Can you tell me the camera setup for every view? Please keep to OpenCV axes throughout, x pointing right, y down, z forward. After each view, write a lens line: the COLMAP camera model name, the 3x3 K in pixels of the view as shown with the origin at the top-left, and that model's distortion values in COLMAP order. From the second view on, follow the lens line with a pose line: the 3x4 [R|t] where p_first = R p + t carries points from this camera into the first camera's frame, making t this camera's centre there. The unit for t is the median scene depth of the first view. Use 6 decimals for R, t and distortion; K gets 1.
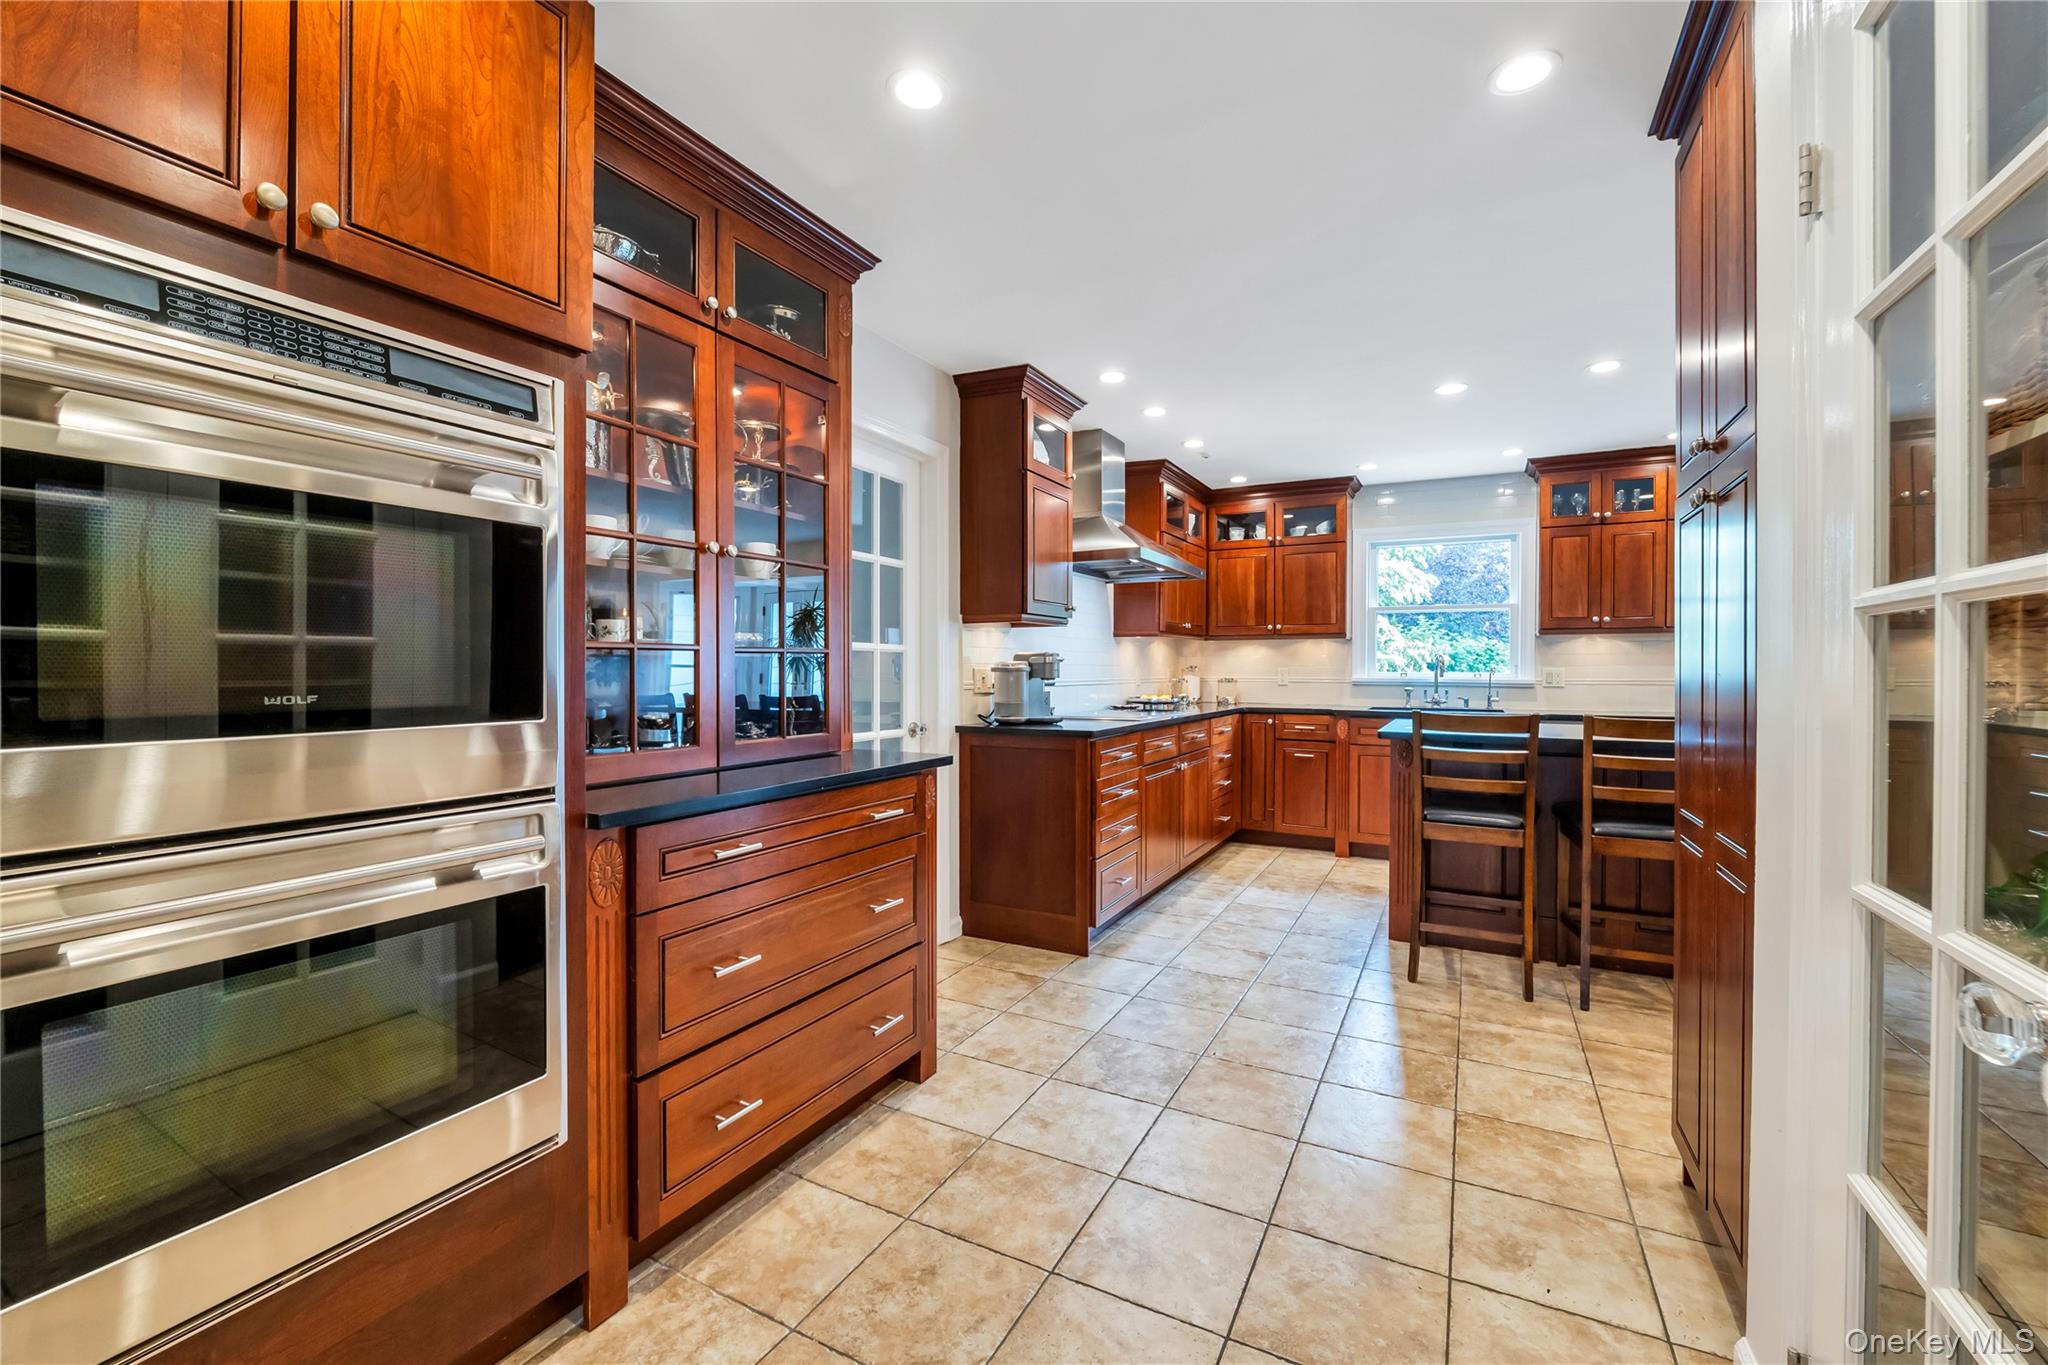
lens RADIAL K [[853.9, 0, 1014.5], [0, 853.9, 670.9], [0, 0, 1]] dist [-0.012920, -0.000577]
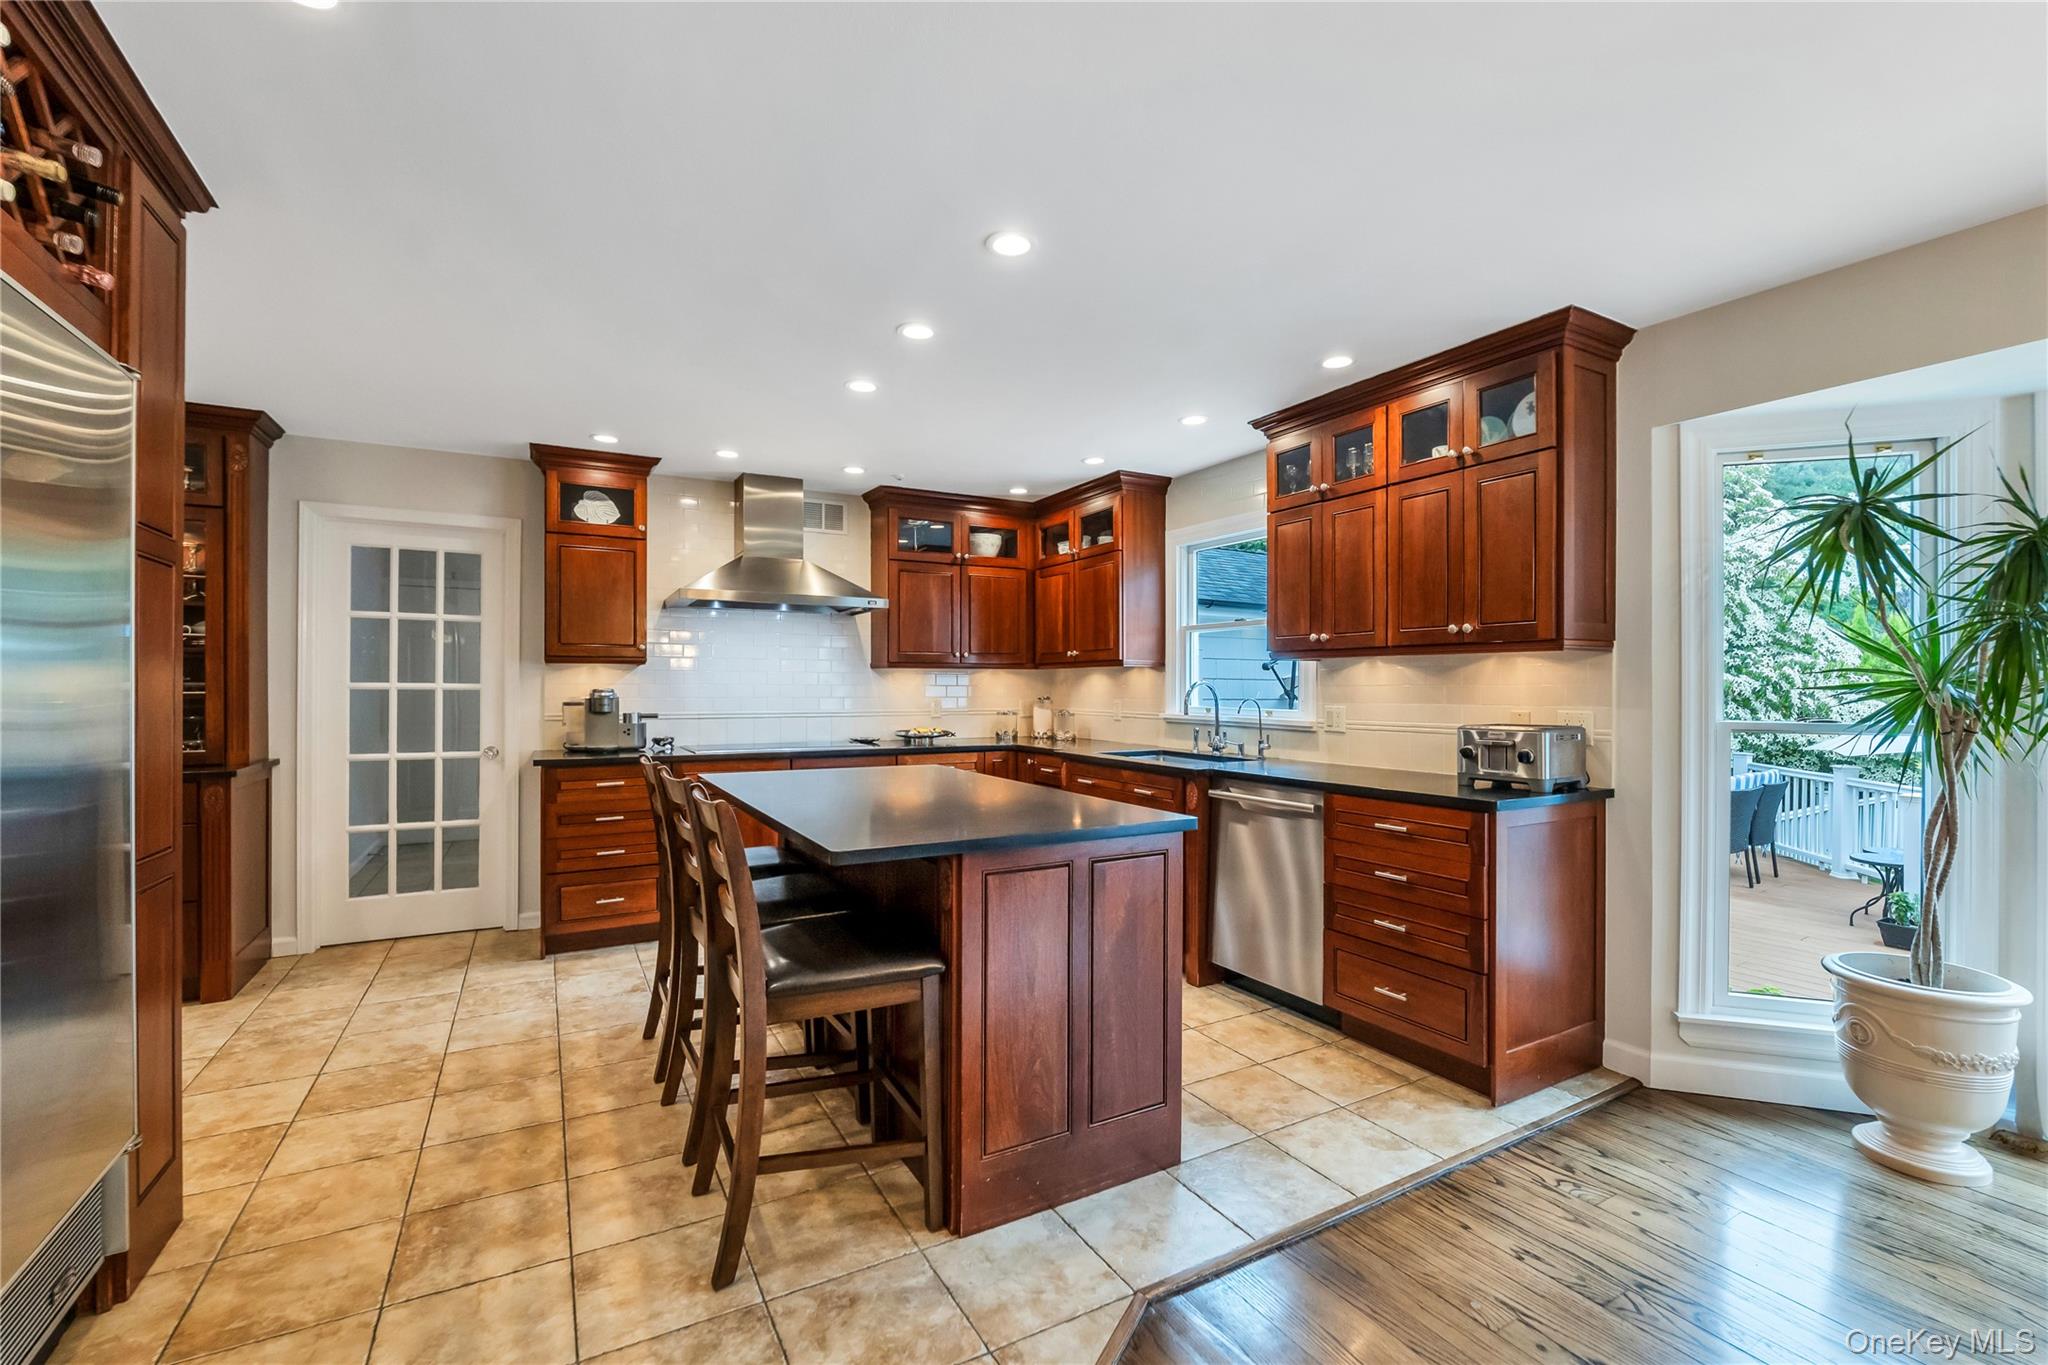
lens RADIAL K [[853.9, 0, 1011.7], [0, 853.9, 691.0], [0, 0, 1]] dist [-0.012920, -0.000577]
pose [[0.842385, -0.000340, -0.538876, 1.146232], [-0.002591, 0.999986, -0.004681, -0.016115], [0.538870, 0.005339, 0.842372, 0.362304]]
